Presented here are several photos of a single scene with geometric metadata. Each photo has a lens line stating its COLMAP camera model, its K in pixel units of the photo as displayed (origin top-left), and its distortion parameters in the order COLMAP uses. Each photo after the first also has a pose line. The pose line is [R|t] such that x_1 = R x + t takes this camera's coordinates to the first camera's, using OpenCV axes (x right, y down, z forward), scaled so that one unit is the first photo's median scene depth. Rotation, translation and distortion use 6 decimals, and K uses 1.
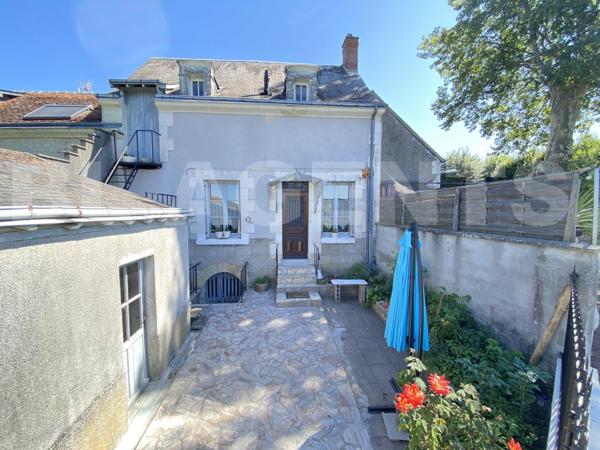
lens RADIAL K [[245.8, 0, 300.0], [0, 245.8, 225.0], [0, 0, 1]] dist [-0.001772, -0.000393]
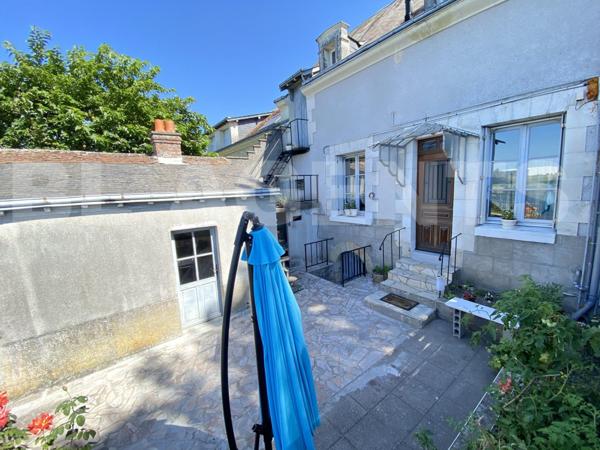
lens RADIAL K [[244.0, 0, 300.0], [0, 244.0, 225.0], [0, 0, 1]] dist [0.002017, -0.000135]
pose [[0.533903, 0.100404, -0.839564, 0.412641], [-0.006159, 0.993360, 0.114880, -0.020737], [0.845524, -0.056164, 0.530976, 0.372094]]
